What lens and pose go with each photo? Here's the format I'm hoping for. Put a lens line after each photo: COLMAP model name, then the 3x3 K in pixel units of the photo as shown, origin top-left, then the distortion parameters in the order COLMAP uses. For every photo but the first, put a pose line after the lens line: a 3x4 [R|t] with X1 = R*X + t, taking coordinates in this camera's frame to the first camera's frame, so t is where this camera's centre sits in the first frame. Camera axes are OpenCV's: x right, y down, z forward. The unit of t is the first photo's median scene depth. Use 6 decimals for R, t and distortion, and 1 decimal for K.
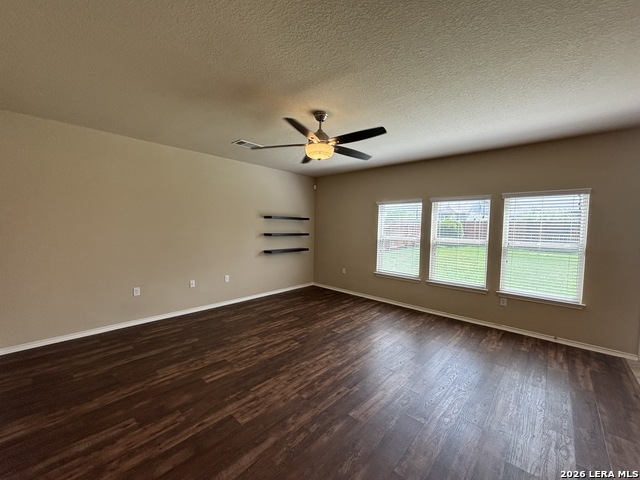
lens RADIAL K [[260.8, 0, 320.0], [0, 260.8, 240.0], [0, 0, 1]] dist [0.000142, 0.000291]
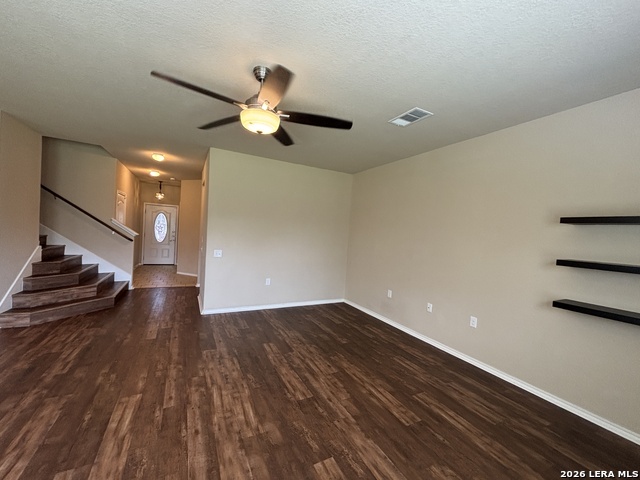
lens RADIAL K [[260.8, 0, 320.0], [0, 260.8, 240.0], [0, 0, 1]] dist [0.000142, 0.000291]
pose [[-0.340841, -0.007062, -0.940095, 0.536933], [-0.110423, 0.993351, 0.032573, -0.044596], [0.933614, 0.114910, -0.339354, 1.219541]]
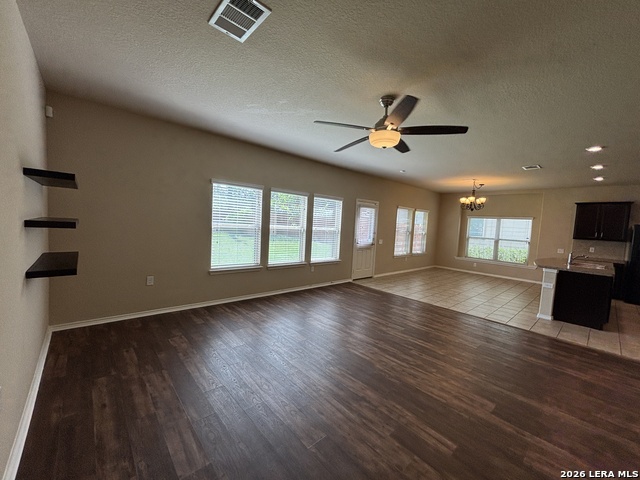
lens RADIAL K [[260.8, 0, 320.0], [0, 260.8, 240.0], [0, 0, 1]] dist [0.000142, 0.000291]
pose [[0.094106, -0.085458, 0.991888, -0.825782], [-0.002900, 0.996281, 0.086112, -0.053430], [-0.995558, -0.010980, 0.093508, 0.958046]]
